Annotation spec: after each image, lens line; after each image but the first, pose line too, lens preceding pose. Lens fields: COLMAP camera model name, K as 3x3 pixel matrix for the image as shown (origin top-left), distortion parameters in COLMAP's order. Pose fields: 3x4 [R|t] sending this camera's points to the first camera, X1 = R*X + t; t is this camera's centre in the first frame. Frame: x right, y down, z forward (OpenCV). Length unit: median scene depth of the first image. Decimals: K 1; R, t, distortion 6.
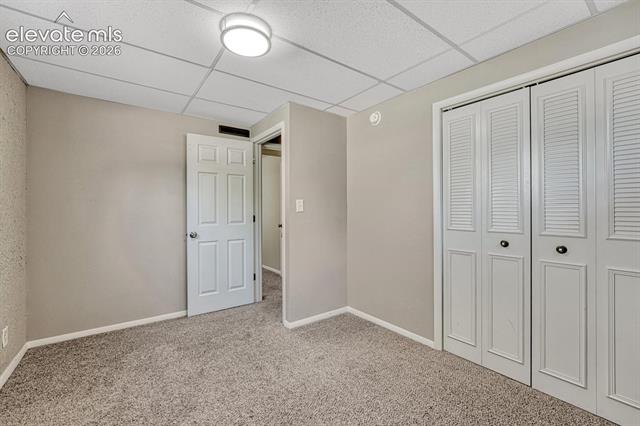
lens RADIAL K [[272.7, 0, 320.3], [0, 272.7, 208.9], [0, 0, 1]] dist [-0.000632, -0.000046]
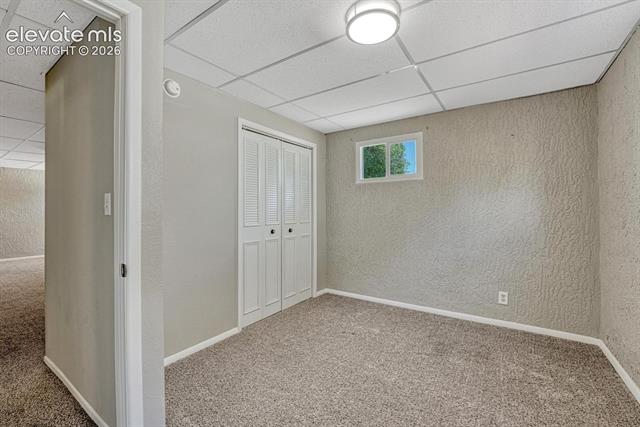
lens RADIAL K [[272.7, 0, 320.3], [0, 272.7, 209.4], [0, 0, 1]] dist [-0.000632, -0.000046]
pose [[-0.318546, 0.005564, 0.947891, -0.903277], [0.002386, 0.999984, -0.005068, 0.006492], [-0.947904, 0.000647, -0.318554, 1.214447]]
